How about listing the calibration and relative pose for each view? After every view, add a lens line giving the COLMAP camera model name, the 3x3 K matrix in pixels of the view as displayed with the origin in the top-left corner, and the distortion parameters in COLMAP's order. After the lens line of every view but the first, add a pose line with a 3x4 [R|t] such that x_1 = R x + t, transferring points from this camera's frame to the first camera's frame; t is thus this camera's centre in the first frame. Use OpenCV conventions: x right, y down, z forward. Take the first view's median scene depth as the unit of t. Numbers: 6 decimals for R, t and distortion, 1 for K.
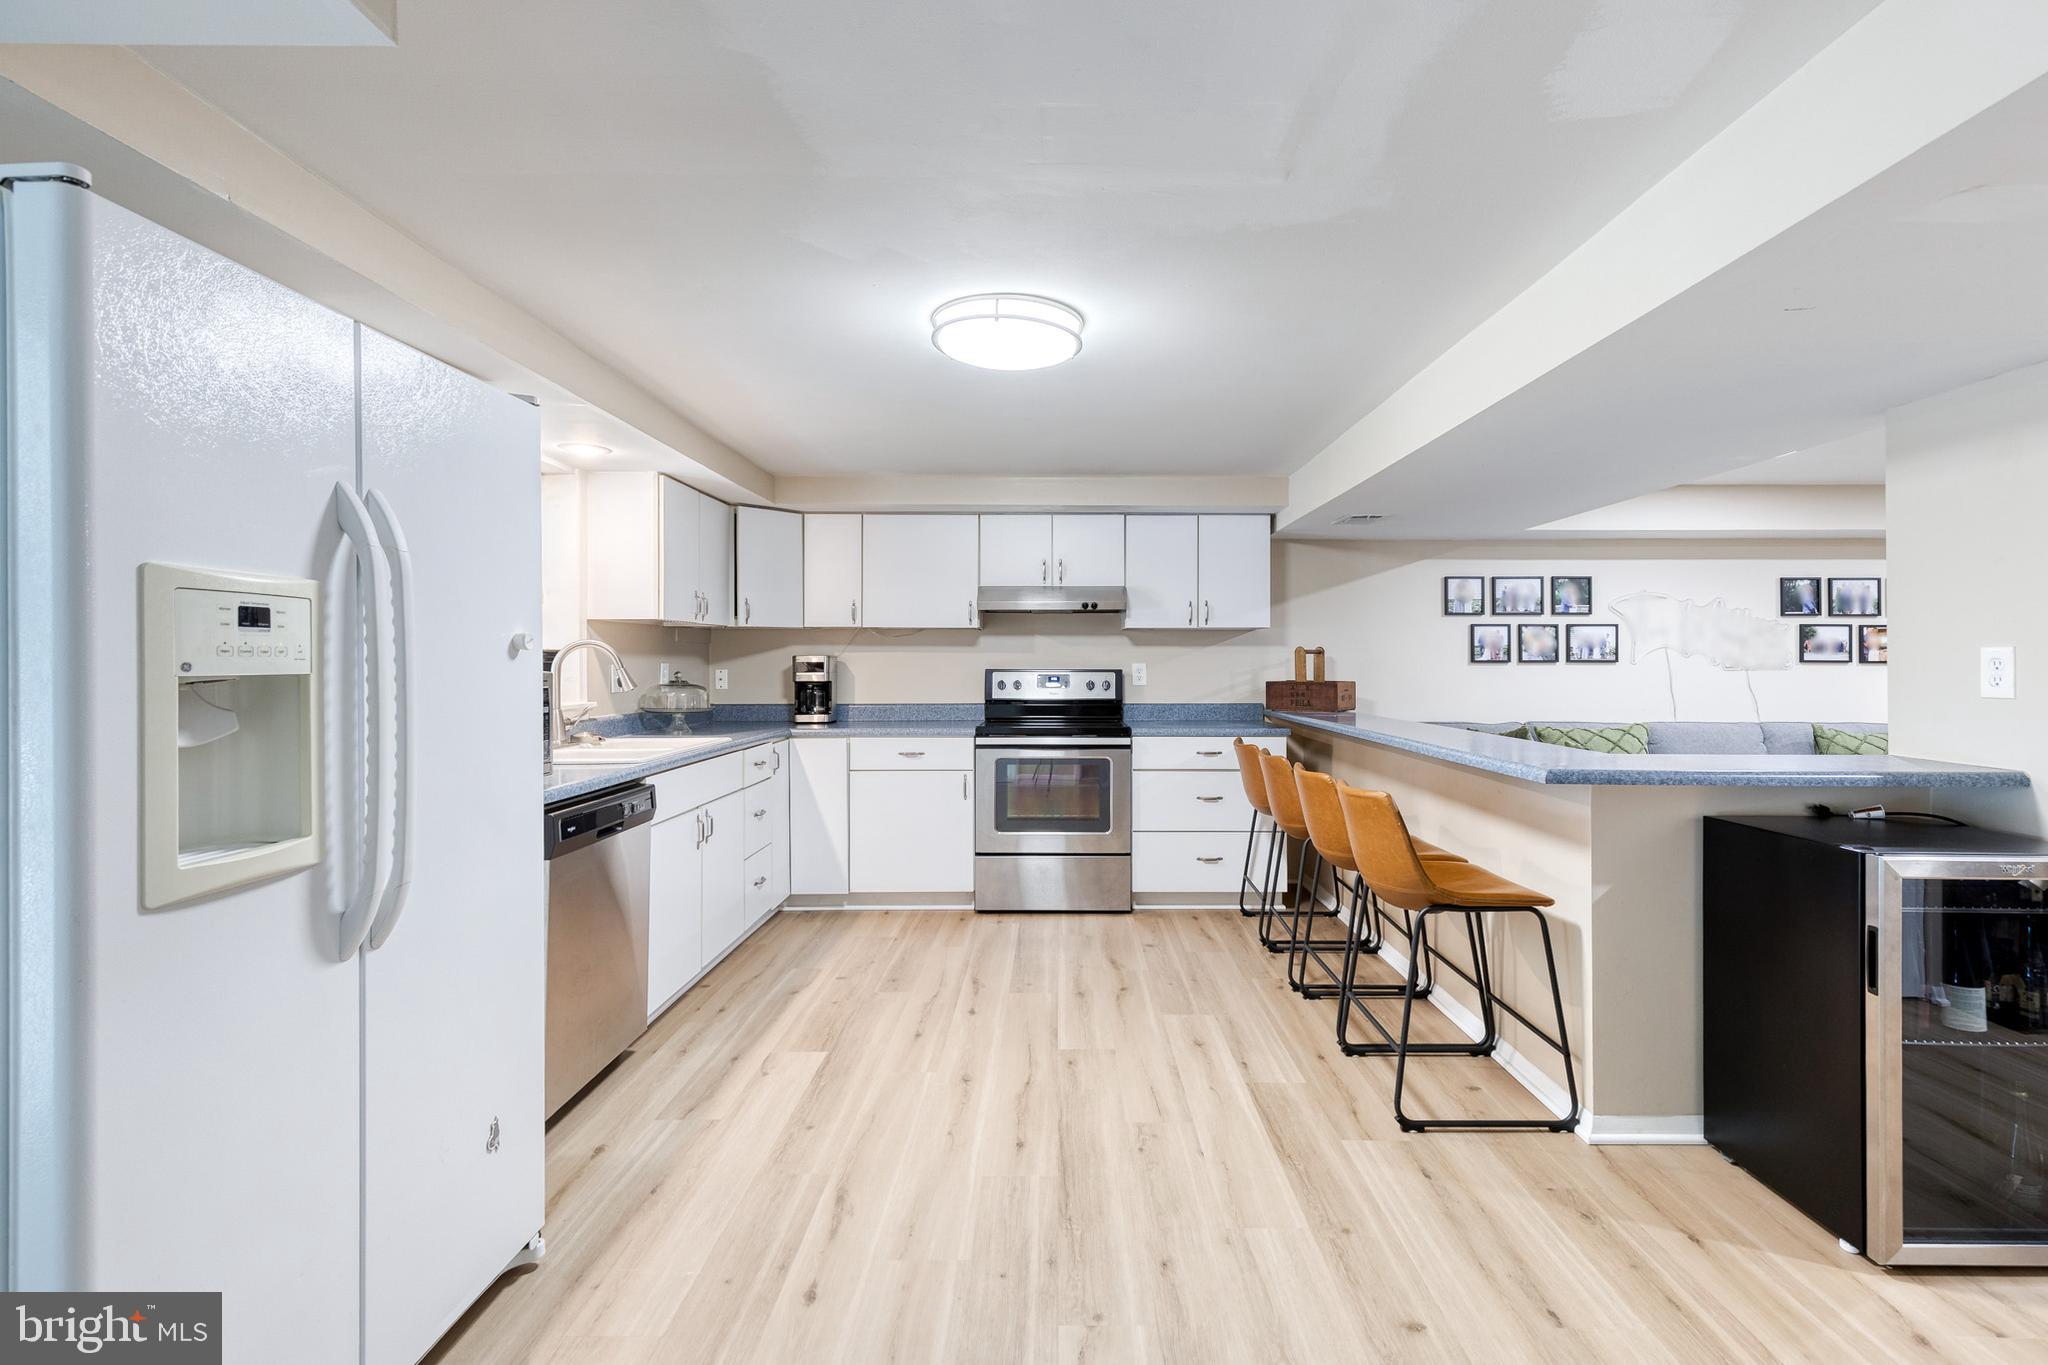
lens RADIAL K [[906.7, 0, 1040.1], [0, 906.7, 680.6], [0, 0, 1]] dist [0.012433, -0.000805]
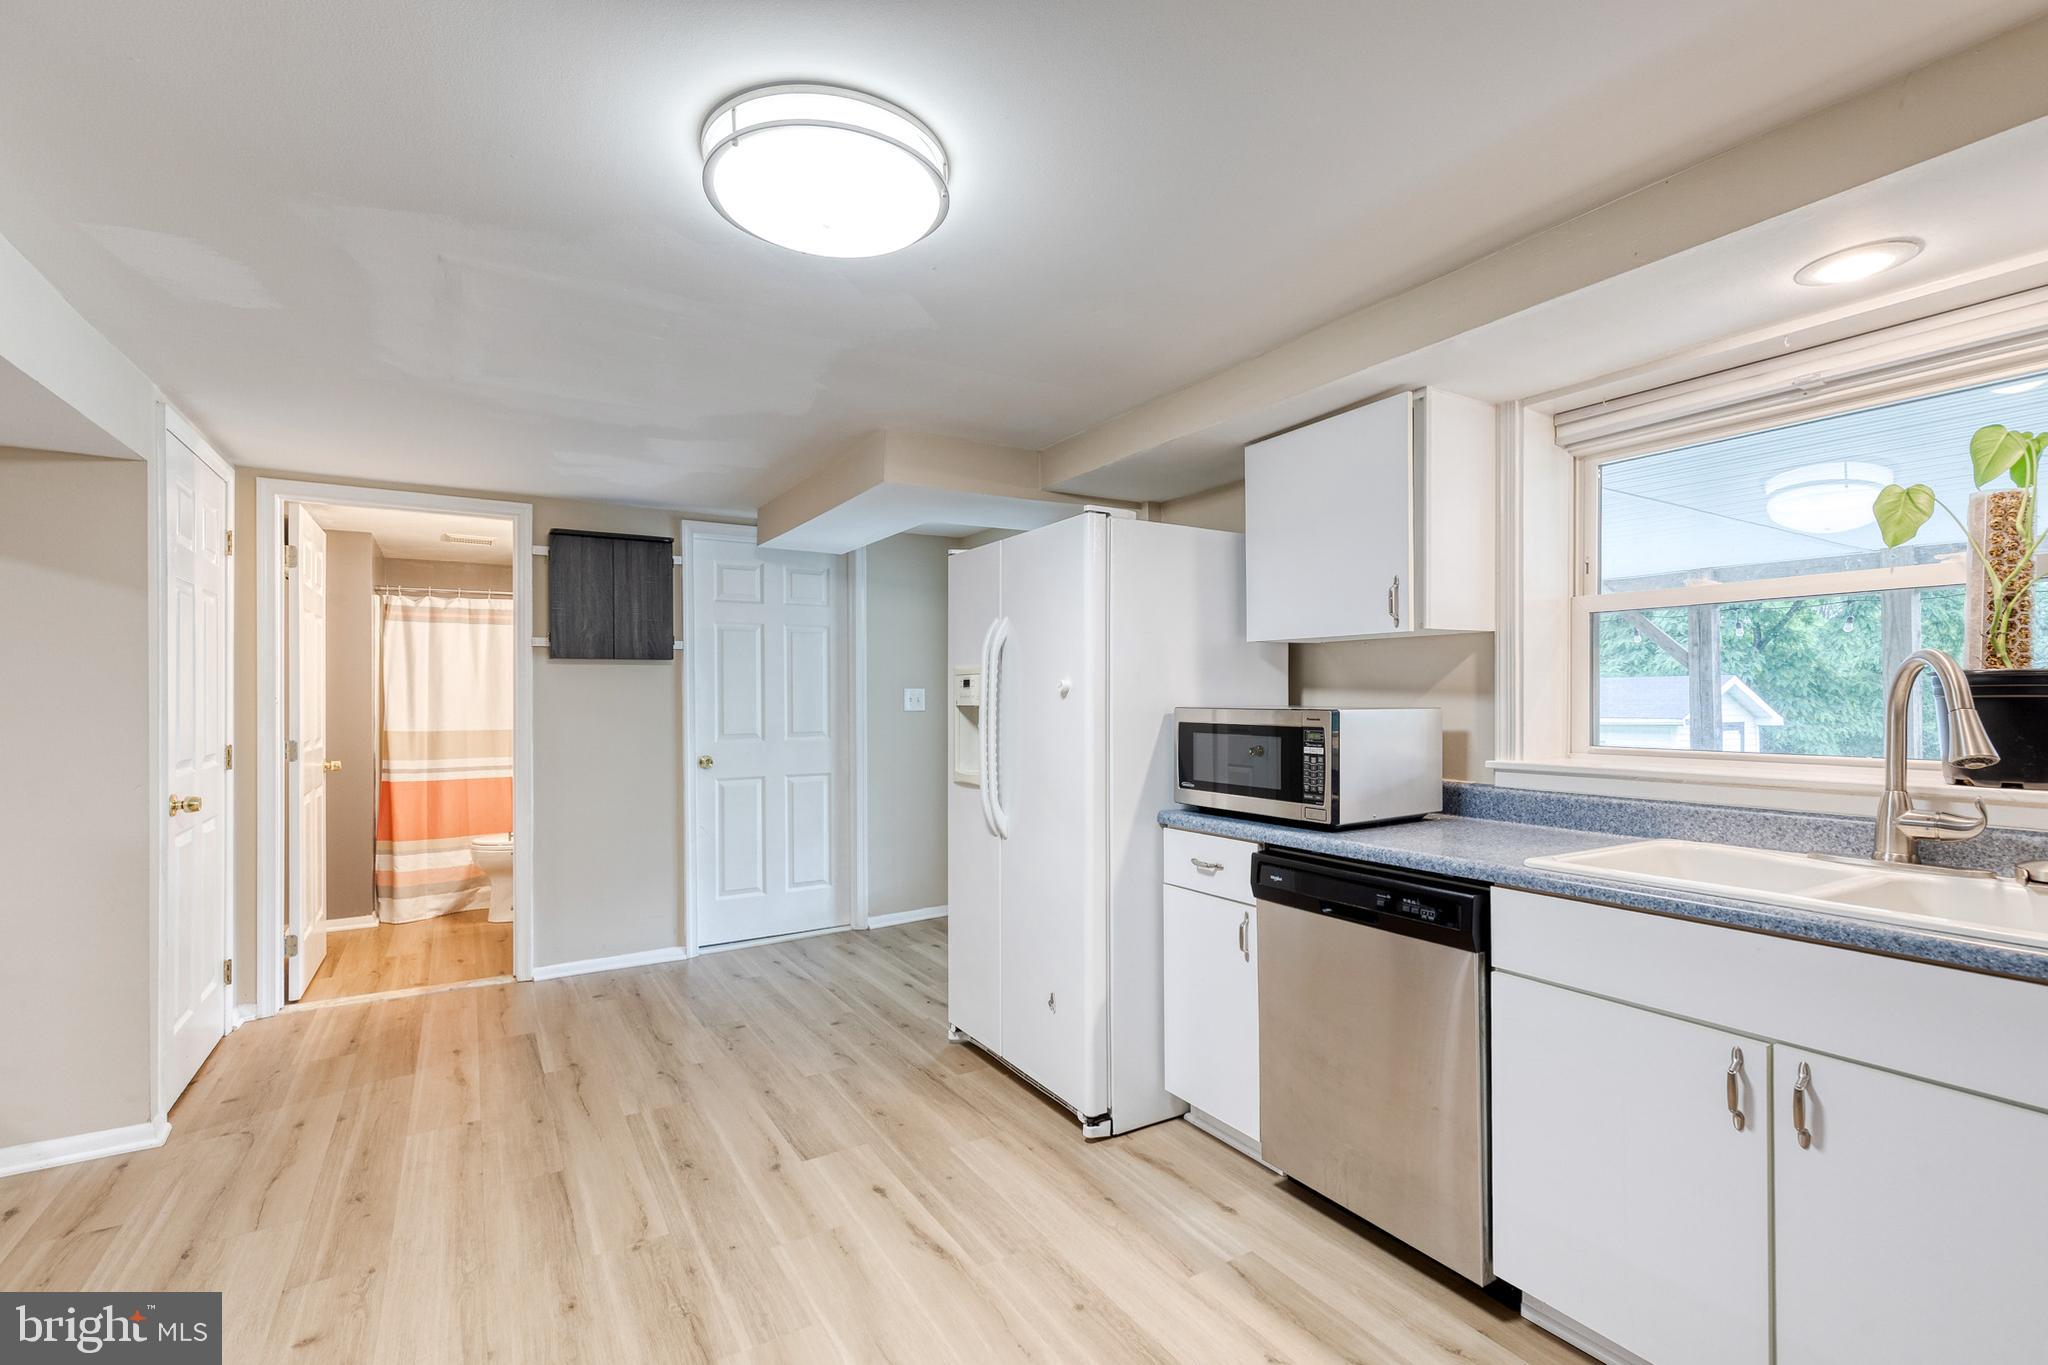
lens RADIAL K [[906.7, 0, 1040.1], [0, 906.7, 686.5], [0, 0, 1]] dist [0.012433, -0.000805]
pose [[-0.838068, 0.001338, -0.545564, 0.082843], [0.000582, 0.999999, 0.001558, -0.014134], [0.545566, 0.000988, -0.838067, 0.697096]]
